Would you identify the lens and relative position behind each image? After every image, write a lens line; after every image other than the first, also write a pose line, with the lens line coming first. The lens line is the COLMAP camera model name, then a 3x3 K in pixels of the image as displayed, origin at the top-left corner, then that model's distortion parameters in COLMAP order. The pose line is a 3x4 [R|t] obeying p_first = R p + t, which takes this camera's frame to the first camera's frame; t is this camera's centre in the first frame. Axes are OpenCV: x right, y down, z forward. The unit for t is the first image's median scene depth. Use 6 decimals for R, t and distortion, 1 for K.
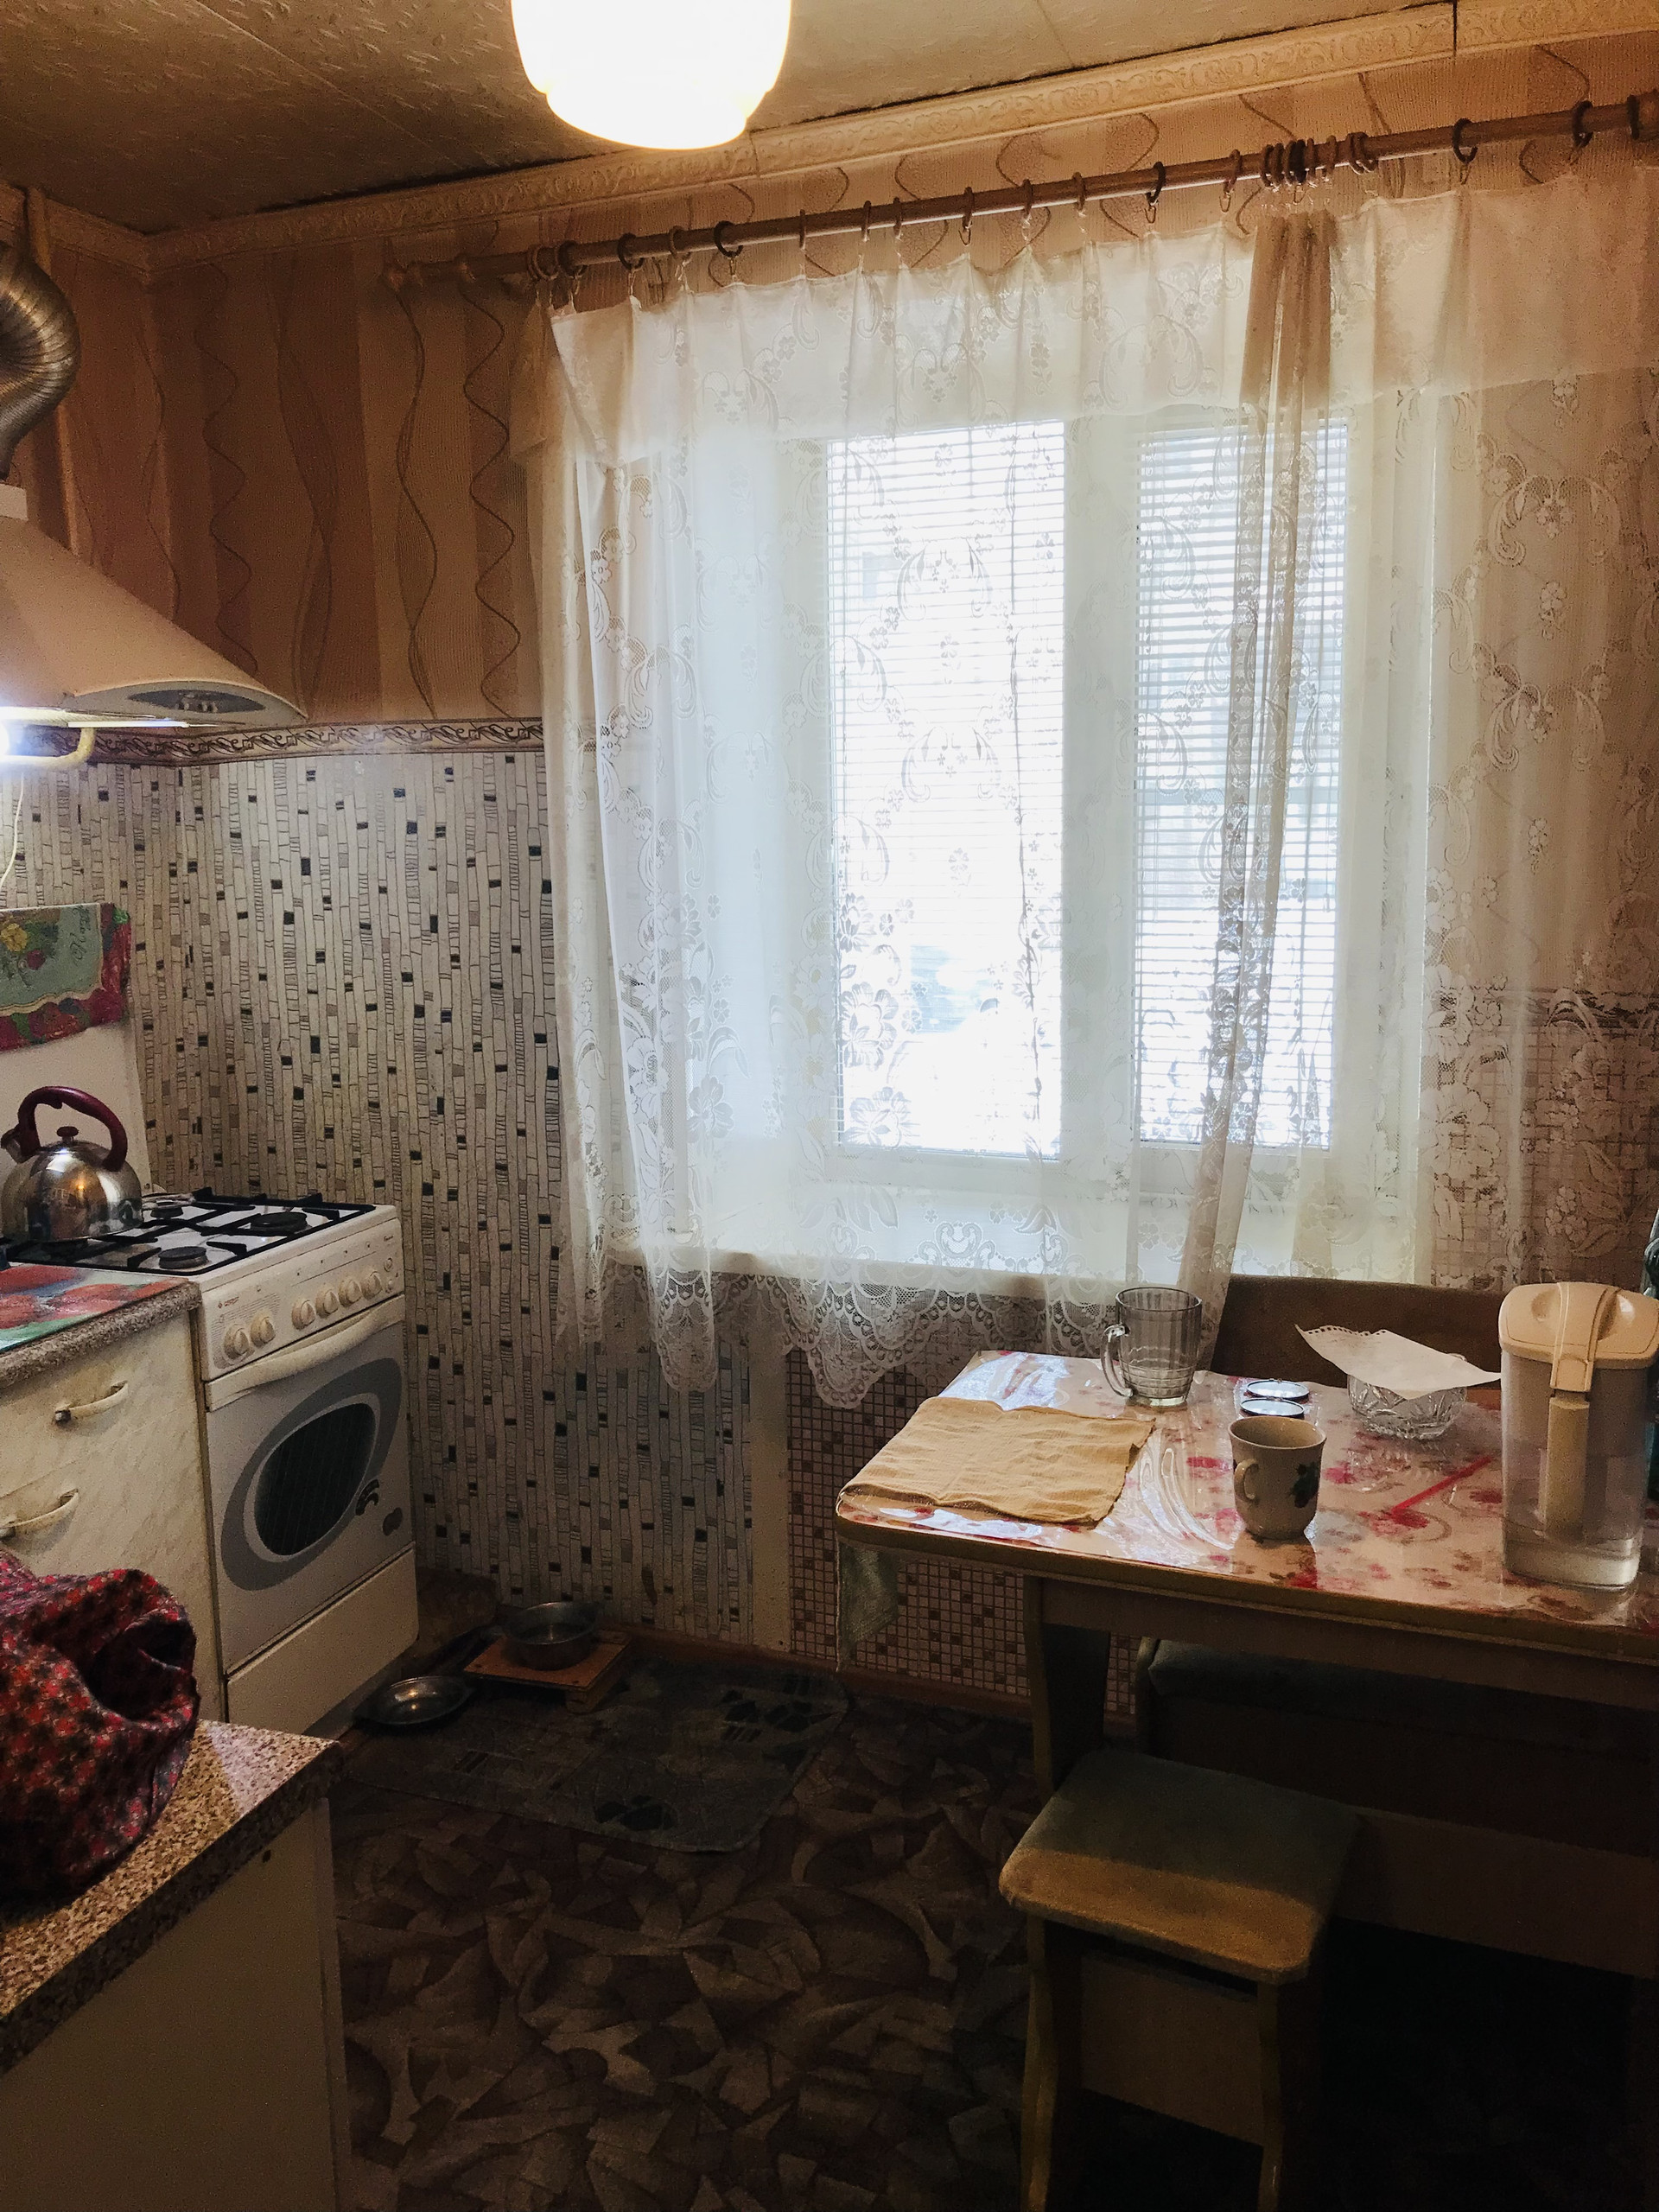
lens RADIAL K [[1828.4, 0, 827.6], [0, 1828.4, 1085.8], [0, 0, 1]] dist [0.014111, 0.011977]
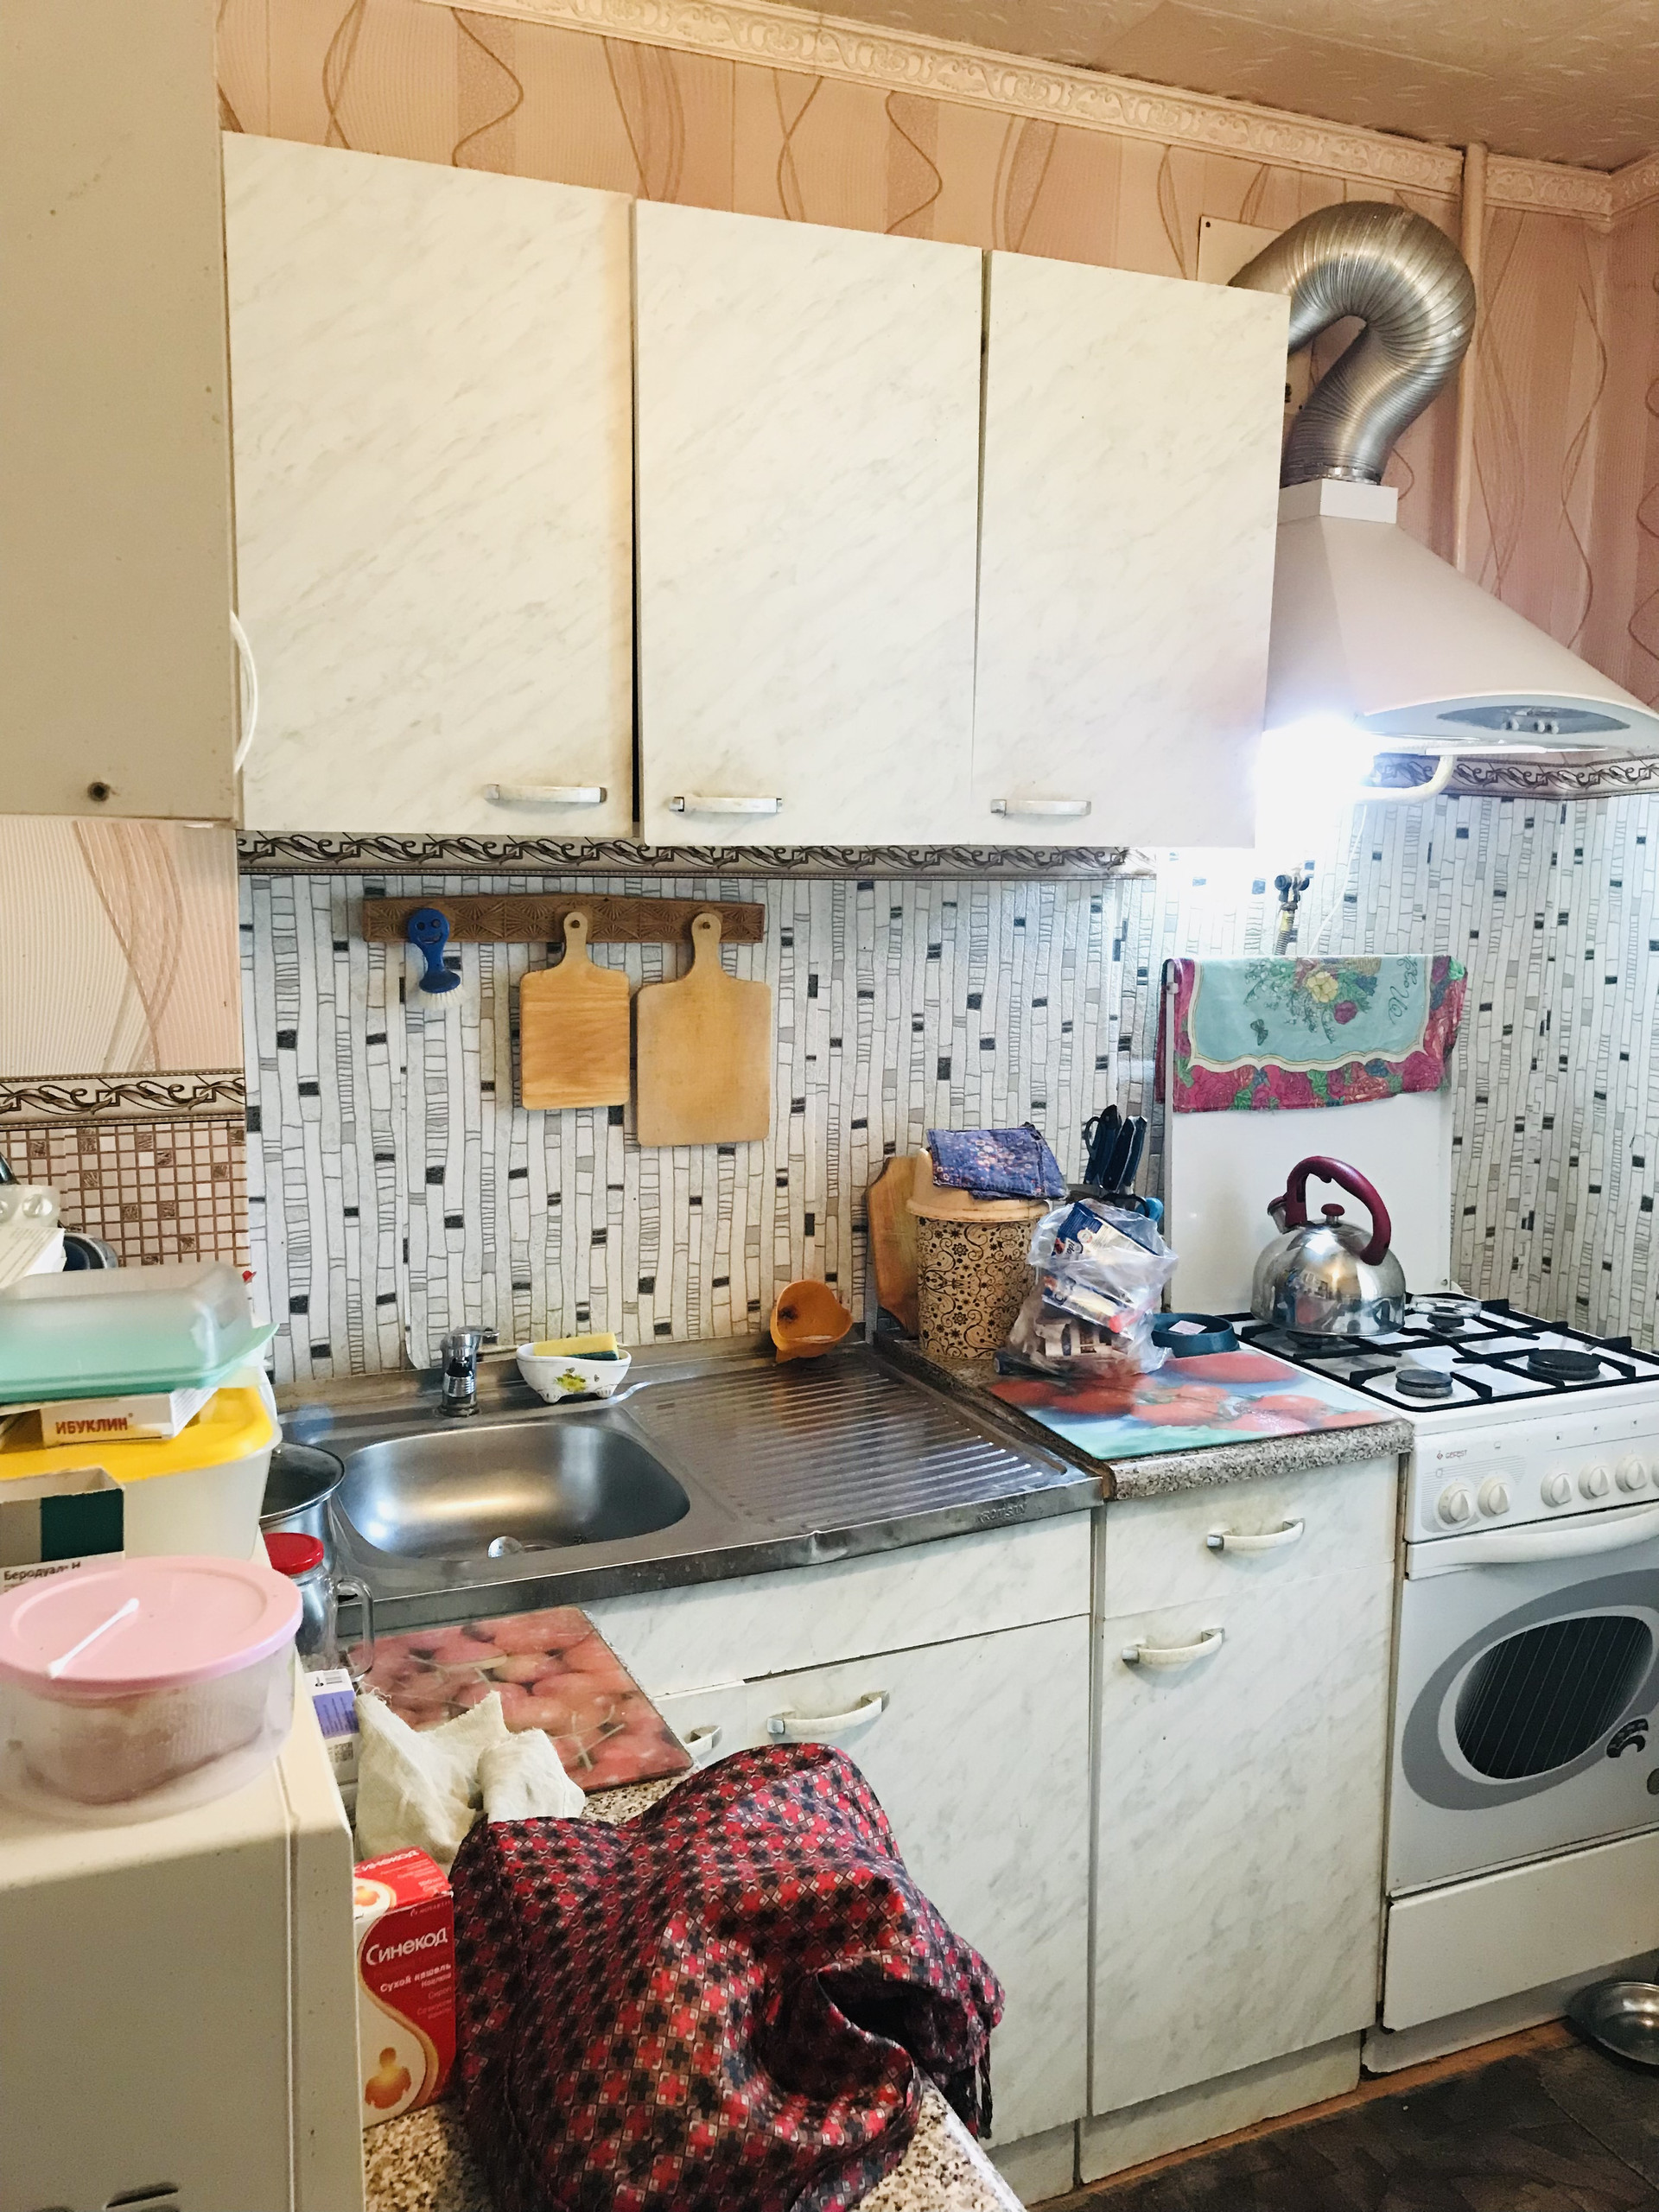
lens RADIAL K [[1828.4, 0, 827.6], [0, 1828.4, 1085.8], [0, 0, 1]] dist [0.014111, 0.011977]
pose [[0.687082, 0.120476, -0.716522, 0.041274], [-0.134929, 0.990160, 0.037100, -0.032664], [0.713941, 0.071189, 0.696578, 0.197517]]
